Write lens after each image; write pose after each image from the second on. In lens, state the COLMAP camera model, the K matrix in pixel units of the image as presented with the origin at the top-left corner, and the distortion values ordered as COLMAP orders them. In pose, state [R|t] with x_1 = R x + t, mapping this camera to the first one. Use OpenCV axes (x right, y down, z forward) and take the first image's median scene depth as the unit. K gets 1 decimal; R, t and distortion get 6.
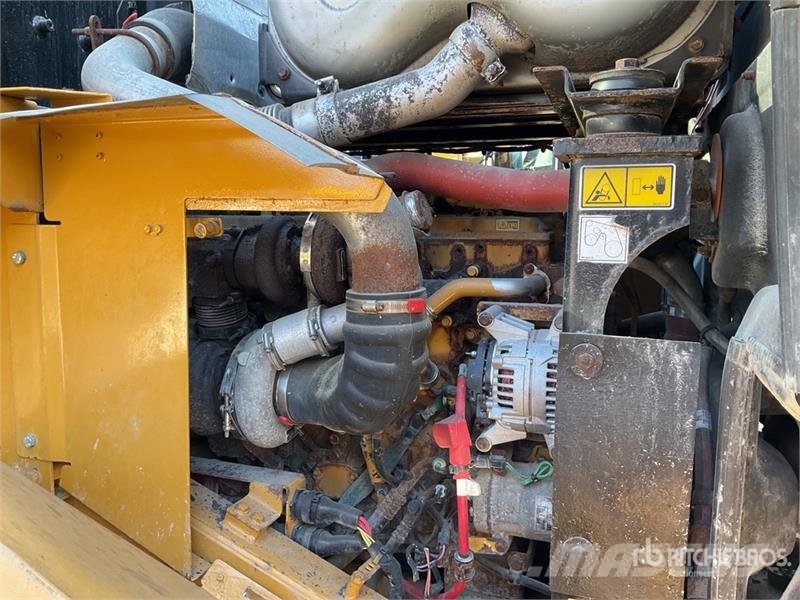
lens RADIAL K [[656.8, 0, 396.9], [0, 656.8, 304.0], [0, 0, 1]] dist [0.068960, -0.123186]
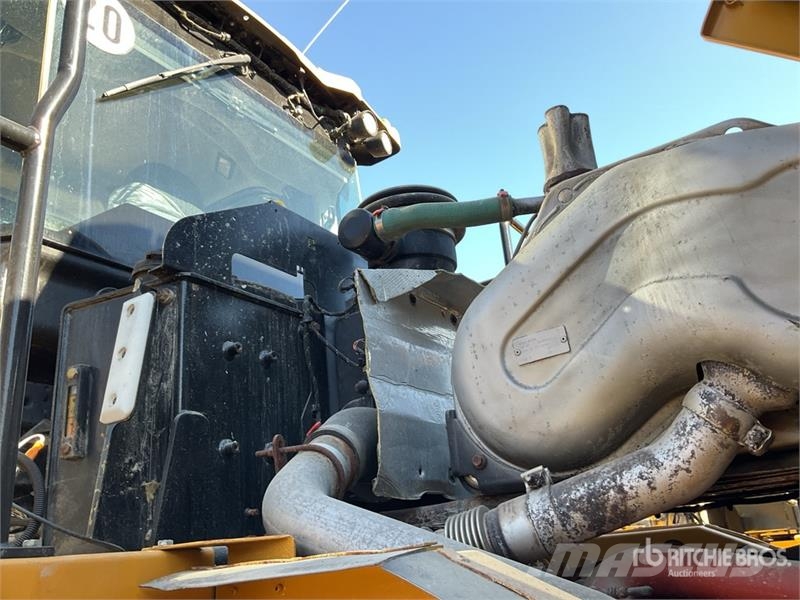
lens RADIAL K [[656.8, 0, 396.9], [0, 656.8, 304.0], [0, 0, 1]] dist [0.068960, -0.123186]
pose [[0.960218, -0.181769, -0.211995, -0.058516], [0.062856, 0.880355, -0.470132, -0.144078], [0.272087, 0.438104, 0.856757, 0.152082]]
